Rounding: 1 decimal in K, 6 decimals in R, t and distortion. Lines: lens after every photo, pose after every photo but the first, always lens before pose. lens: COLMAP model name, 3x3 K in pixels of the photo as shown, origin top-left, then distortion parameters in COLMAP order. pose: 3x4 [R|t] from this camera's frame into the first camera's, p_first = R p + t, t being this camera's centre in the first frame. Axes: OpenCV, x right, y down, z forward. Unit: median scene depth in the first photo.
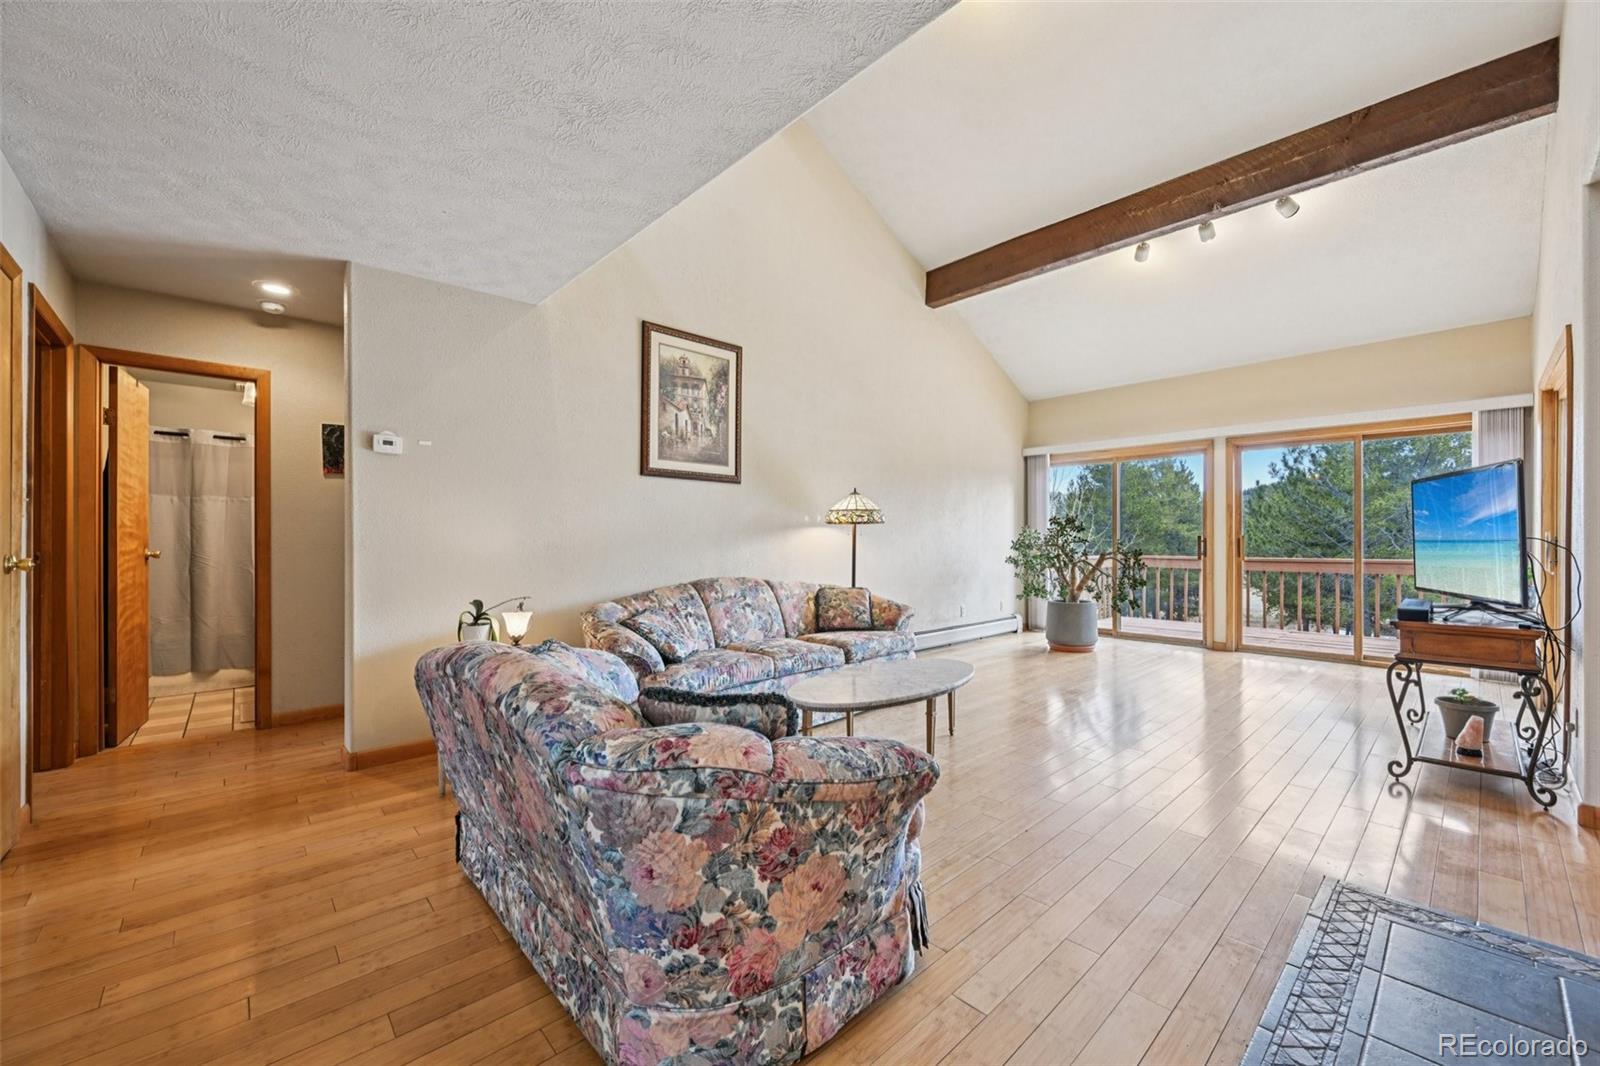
lens RADIAL K [[623.1, 0, 805.9], [0, 623.1, 541.4], [0, 0, 1]] dist [-0.003480, -0.000164]
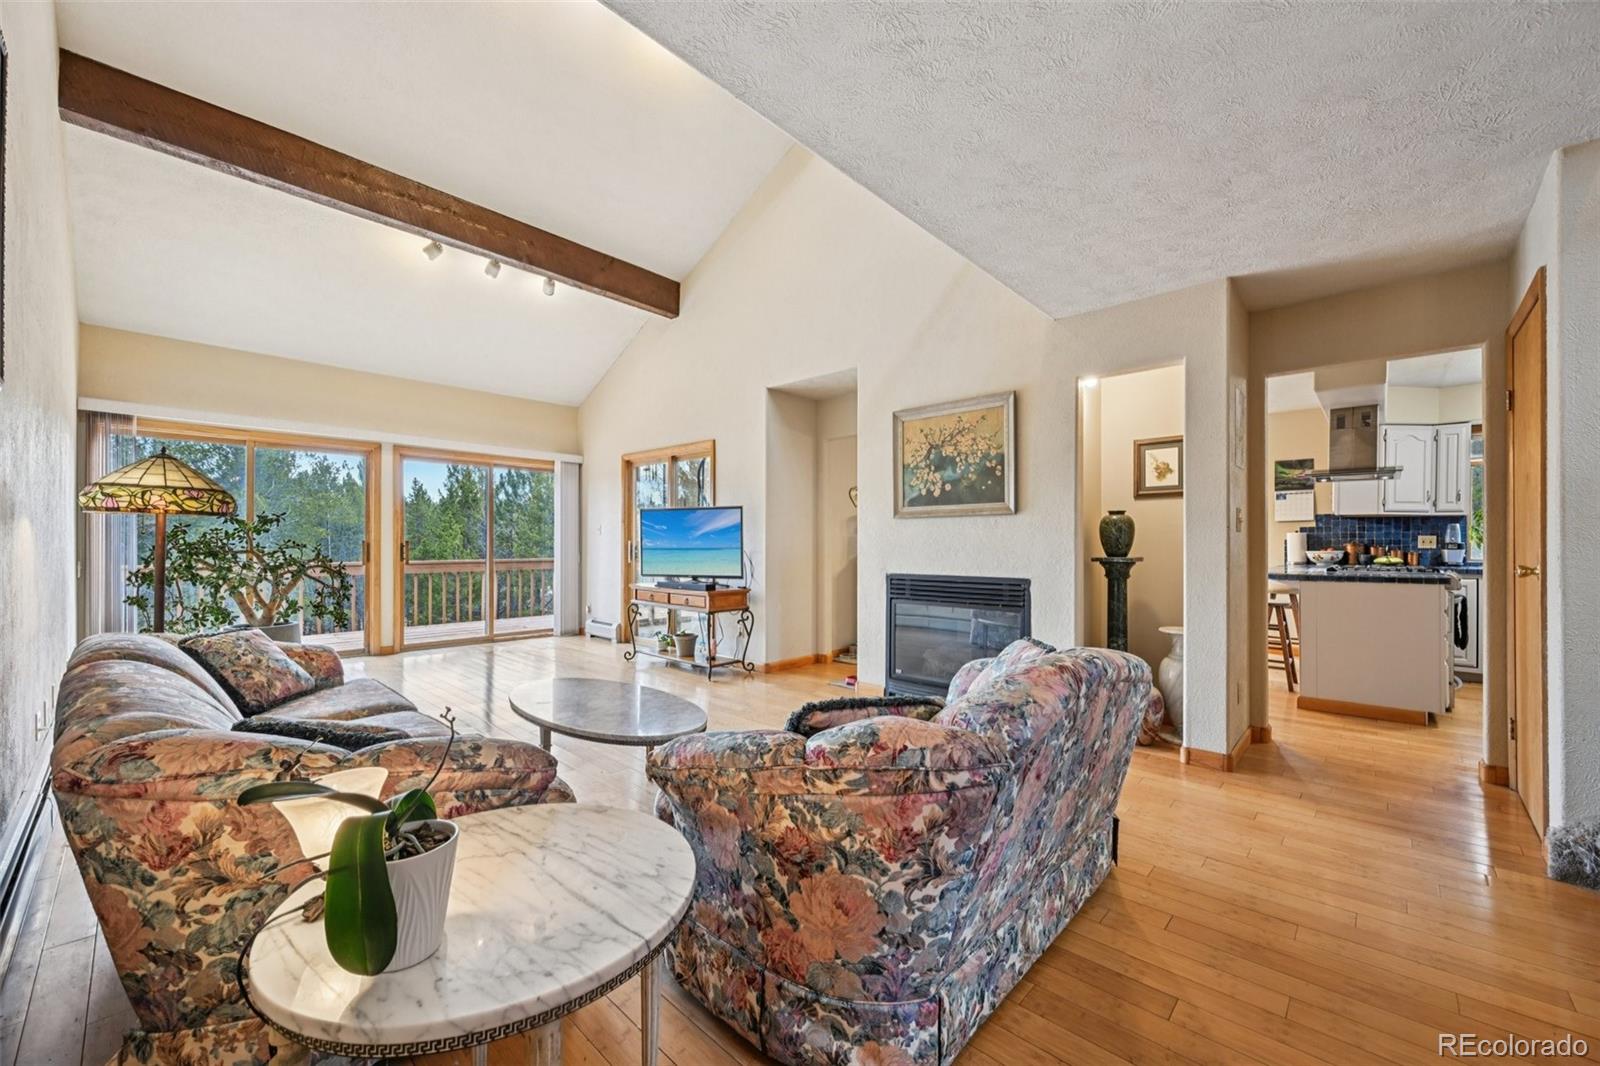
lens RADIAL K [[623.1, 0, 804.9], [0, 623.1, 539.2], [0, 0, 1]] dist [-0.003480, -0.000164]
pose [[-0.072803, 0.011146, 0.997284, -0.440518], [0.001911, 0.999937, -0.011036, 0.000845], [-0.997345, 0.001102, -0.072819, 0.456047]]
